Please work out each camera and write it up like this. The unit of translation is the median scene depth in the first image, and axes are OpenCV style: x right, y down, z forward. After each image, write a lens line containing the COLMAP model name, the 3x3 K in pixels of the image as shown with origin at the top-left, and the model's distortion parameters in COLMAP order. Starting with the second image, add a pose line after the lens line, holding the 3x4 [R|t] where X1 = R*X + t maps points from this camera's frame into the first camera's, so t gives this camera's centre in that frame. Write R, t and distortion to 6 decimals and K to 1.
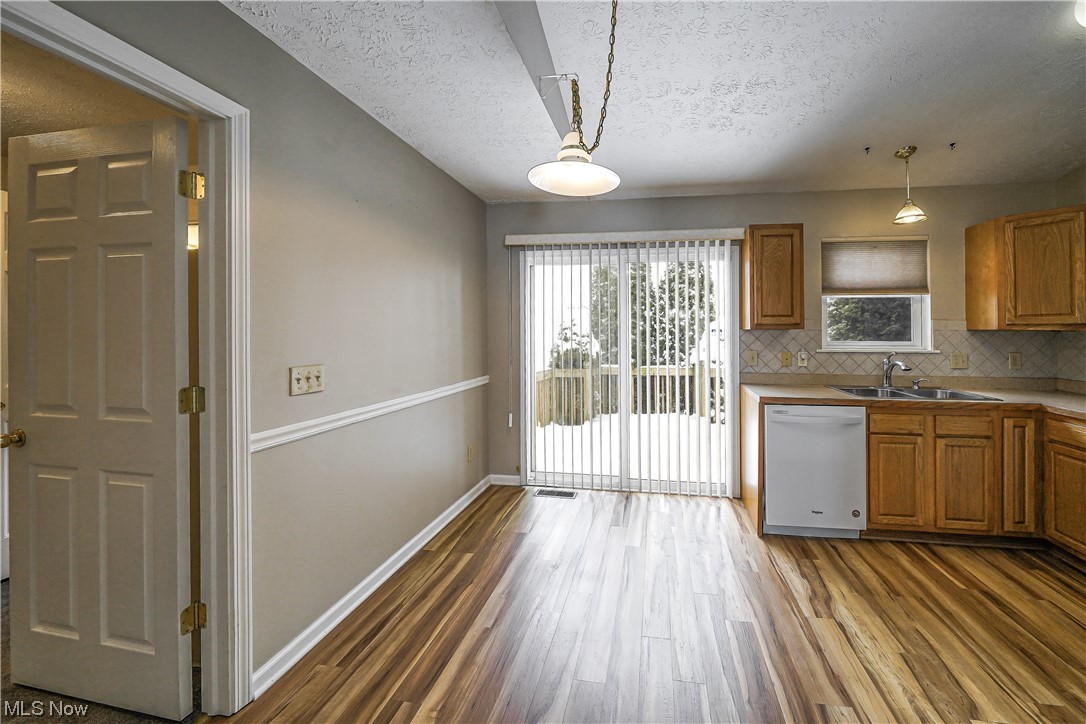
lens RADIAL K [[399.6, 0, 590.7], [0, 399.6, 330.7], [0, 0, 1]] dist [-0.000246, -0.000030]
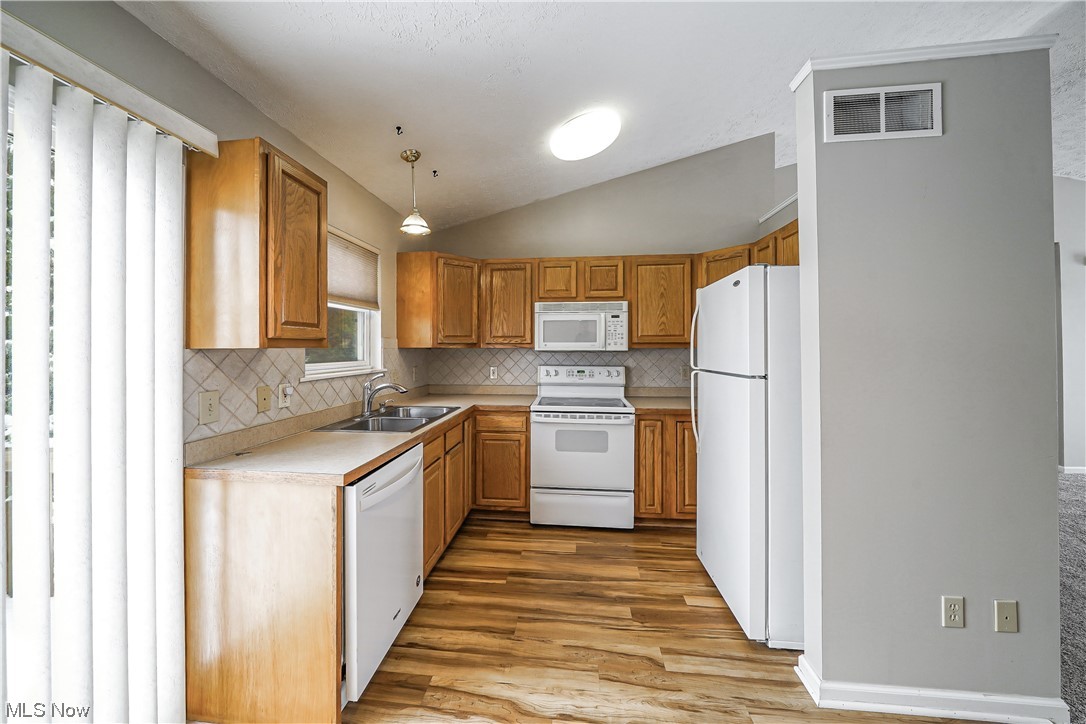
lens RADIAL K [[379.3, 0, 535.9], [0, 379.3, 343.5], [0, 0, 1]] dist [-0.003104, -0.000274]
pose [[-0.056950, 0.005491, 0.998362, -0.105678], [0.000555, 0.999985, -0.005468, -0.009070], [-0.998377, 0.000243, -0.056952, 0.842463]]
